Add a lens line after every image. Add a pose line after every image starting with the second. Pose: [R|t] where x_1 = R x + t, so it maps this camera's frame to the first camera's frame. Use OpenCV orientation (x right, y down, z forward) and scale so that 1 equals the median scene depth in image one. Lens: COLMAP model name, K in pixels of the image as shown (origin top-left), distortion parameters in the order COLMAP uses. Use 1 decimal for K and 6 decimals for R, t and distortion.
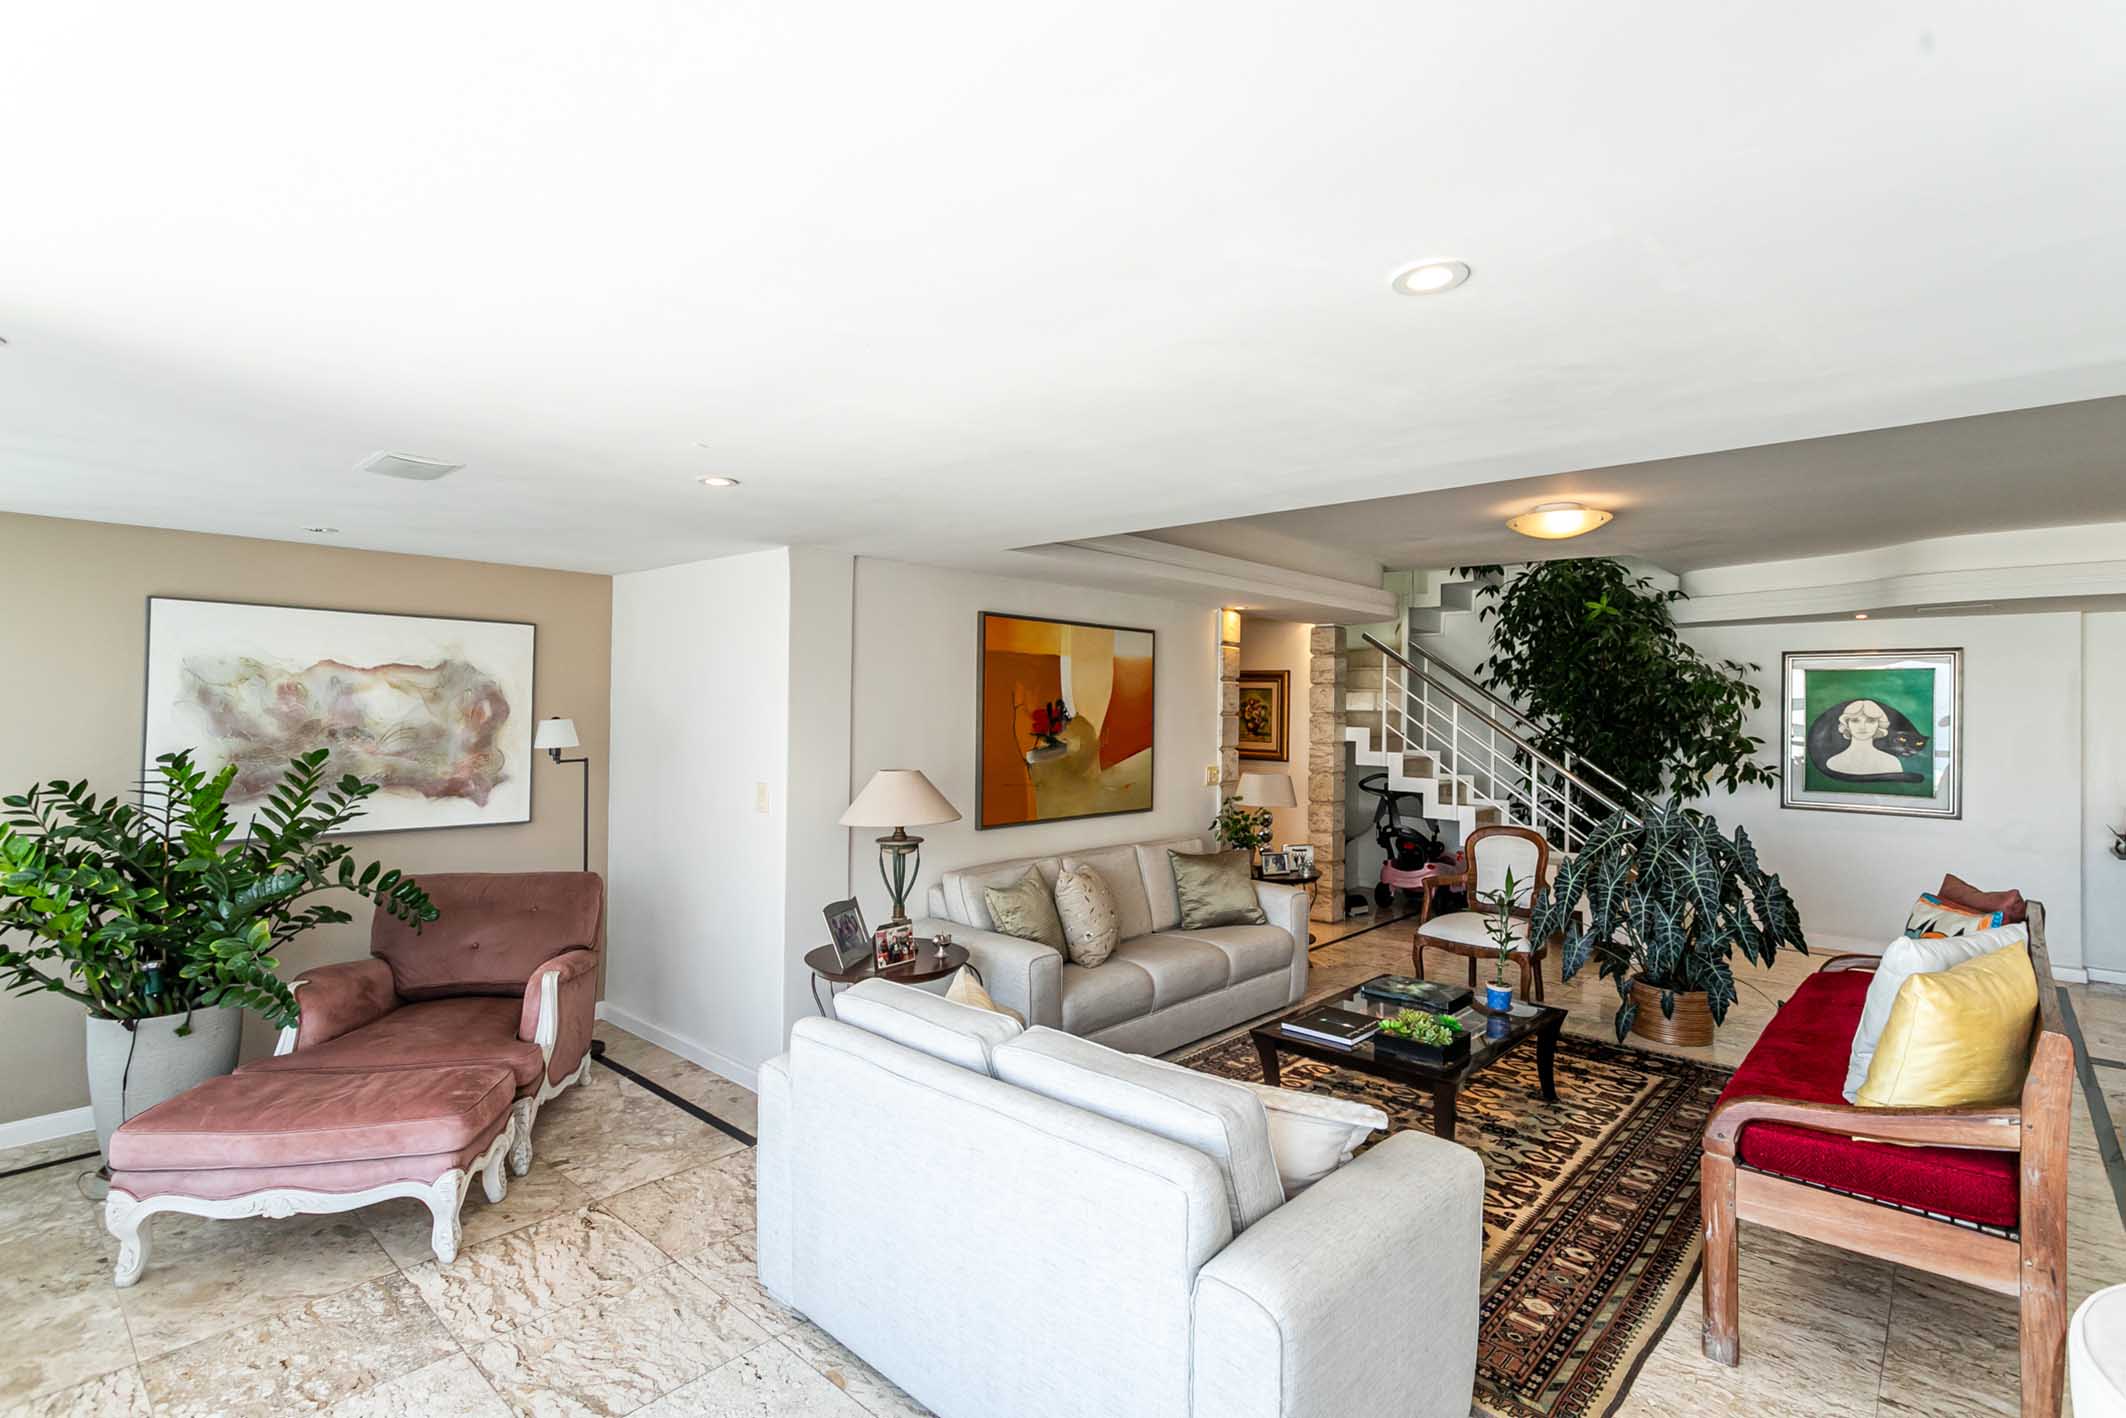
lens RADIAL K [[1010.2, 0, 1062.4], [0, 1010.2, 698.3], [0, 0, 1]] dist [-0.000922, 0.000011]
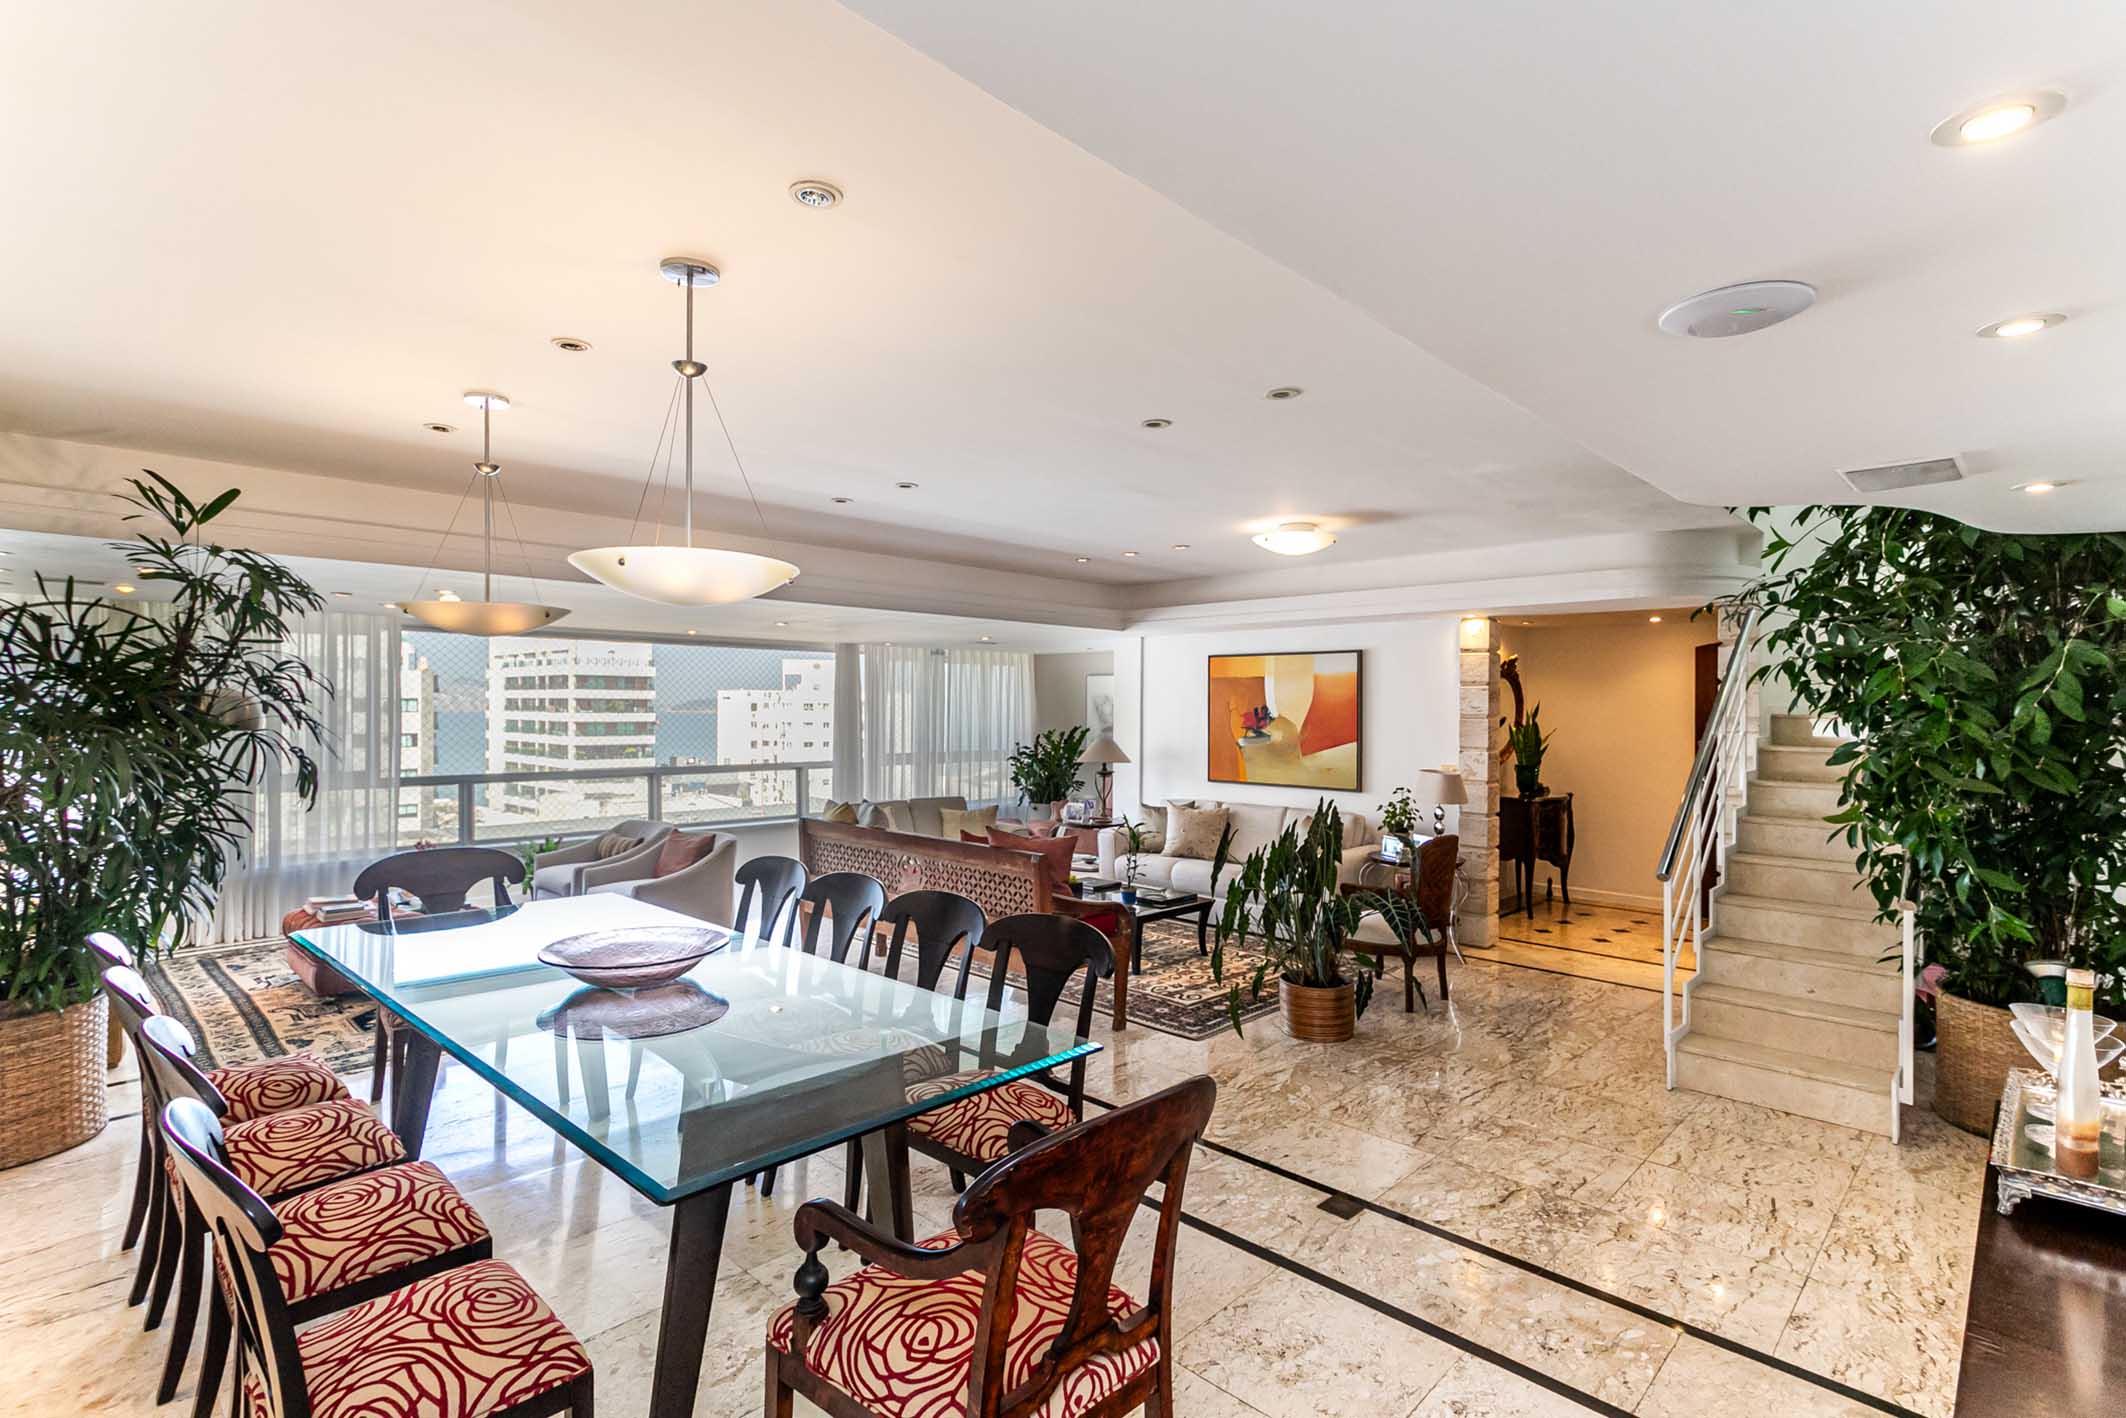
lens RADIAL K [[1020.6, 0, 1055.0], [0, 1020.6, 689.6], [0, 0, 1]] dist [-0.002943, 0.000965]
pose [[-0.029685, -0.030223, -0.999102, 1.375305], [0.002784, 0.999536, -0.030318, 0.020189], [0.999555, -0.003682, -0.029588, 0.647056]]
